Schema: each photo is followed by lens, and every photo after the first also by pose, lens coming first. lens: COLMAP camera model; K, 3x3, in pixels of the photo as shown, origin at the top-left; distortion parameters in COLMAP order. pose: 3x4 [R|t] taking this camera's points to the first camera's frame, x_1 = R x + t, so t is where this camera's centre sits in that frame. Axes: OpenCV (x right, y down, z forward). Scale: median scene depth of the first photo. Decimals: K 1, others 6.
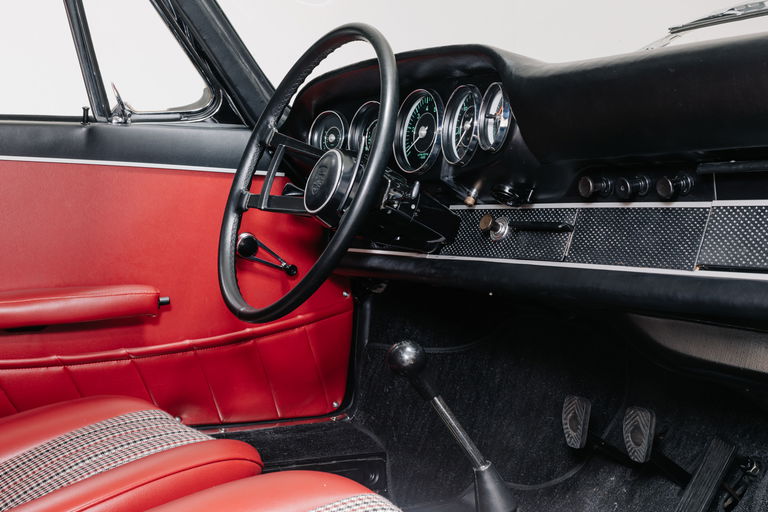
lens RADIAL K [[1112.1, 0, 375.0], [0, 1112.1, 257.2], [0, 0, 1]] dist [0.019645, 0.027859]
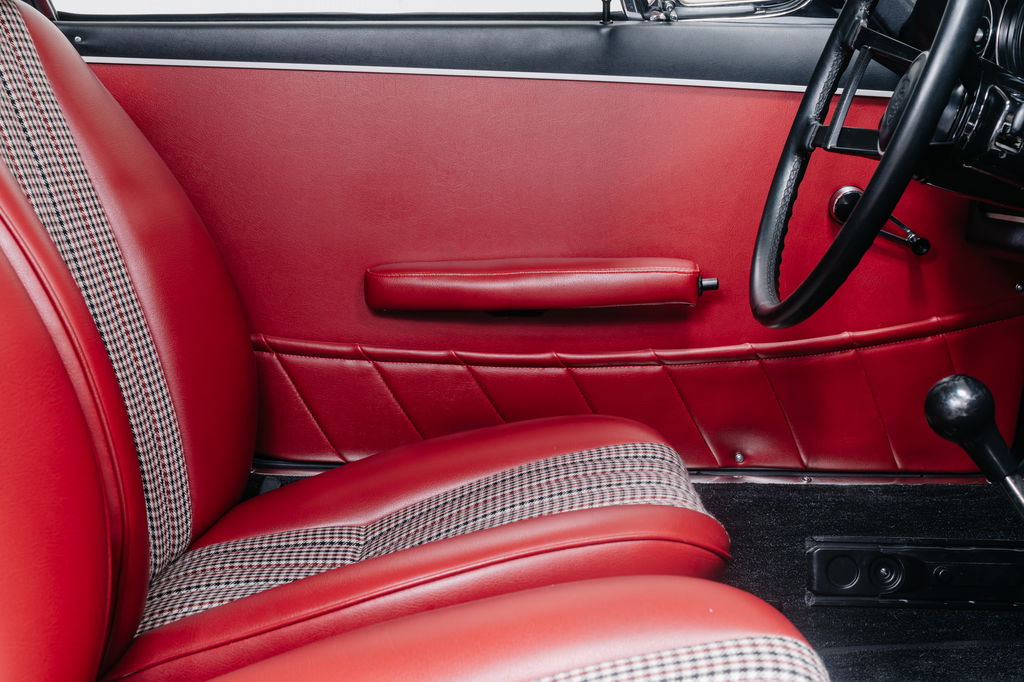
lens RADIAL K [[1469.8, 0, 512.0], [0, 1469.8, 341.0], [0, 0, 1]] dist [0.019380, 0.012664]
pose [[0.888208, 0.069540, -0.454148, 0.116962], [-0.031654, 0.995392, 0.090509, -0.003794], [0.458350, -0.066015, 0.886317, 0.148922]]
